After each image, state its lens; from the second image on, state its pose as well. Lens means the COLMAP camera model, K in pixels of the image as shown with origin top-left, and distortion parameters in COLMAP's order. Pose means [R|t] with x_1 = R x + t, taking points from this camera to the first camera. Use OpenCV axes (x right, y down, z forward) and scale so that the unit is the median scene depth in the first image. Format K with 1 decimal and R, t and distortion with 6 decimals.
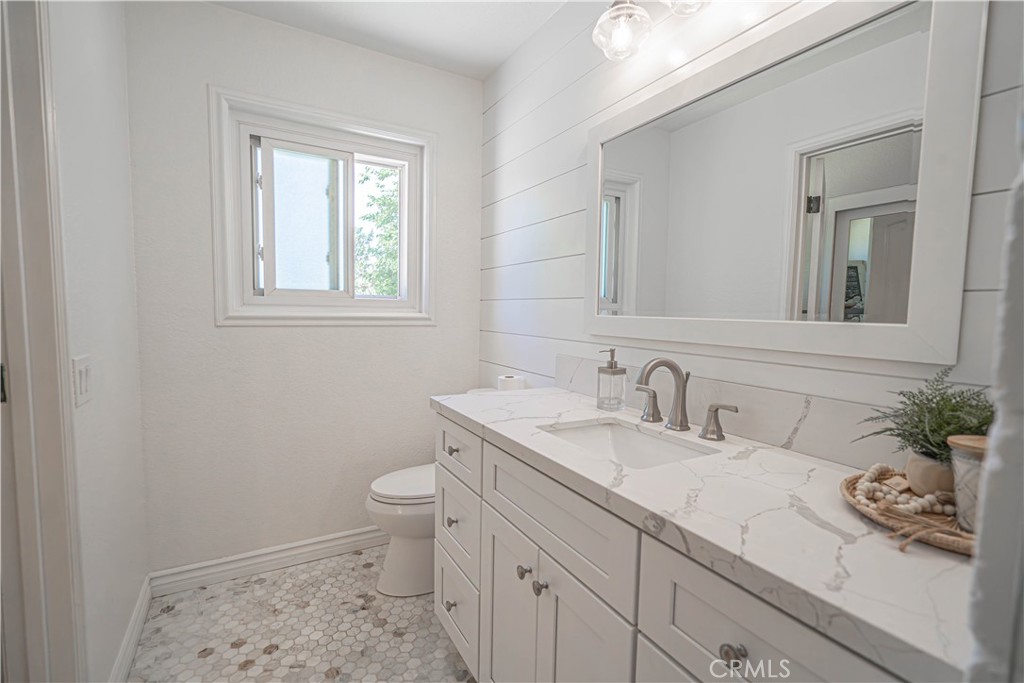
lens RADIAL K [[465.8, 0, 514.3], [0, 465.8, 343.8], [0, 0, 1]] dist [-0.003110, 0.001210]
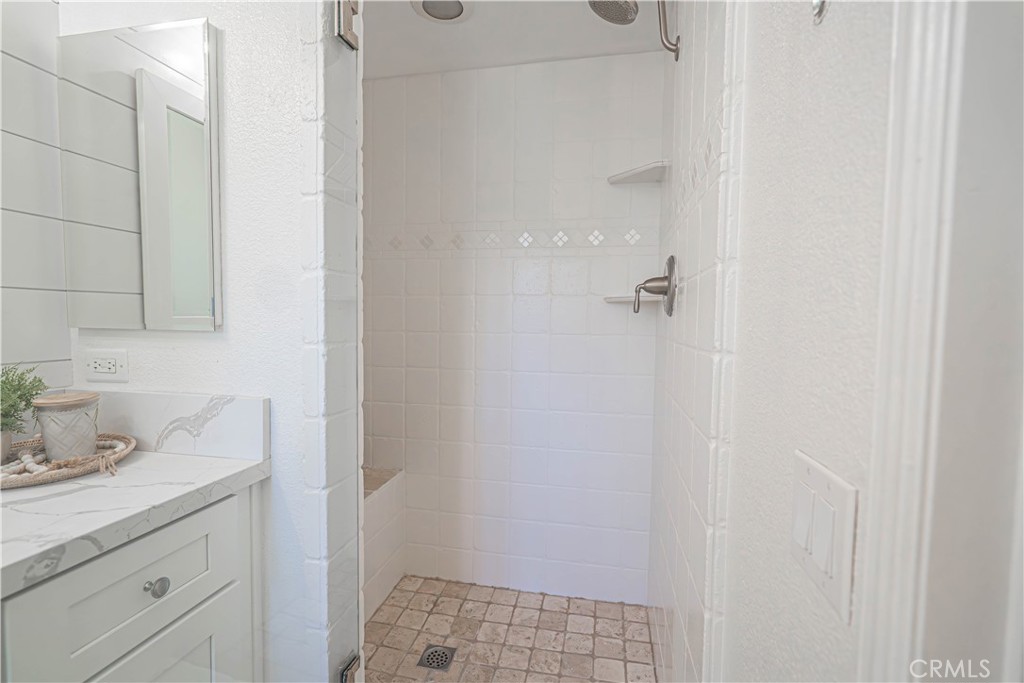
lens RADIAL K [[465.8, 0, 514.3], [0, 465.8, 343.8], [0, 0, 1]] dist [-0.003110, 0.001210]
pose [[-0.750285, -0.061735, 0.658226, -0.900207], [0.024512, 0.992348, 0.121013, -0.083132], [-0.660660, 0.106929, -0.743031, 1.100081]]
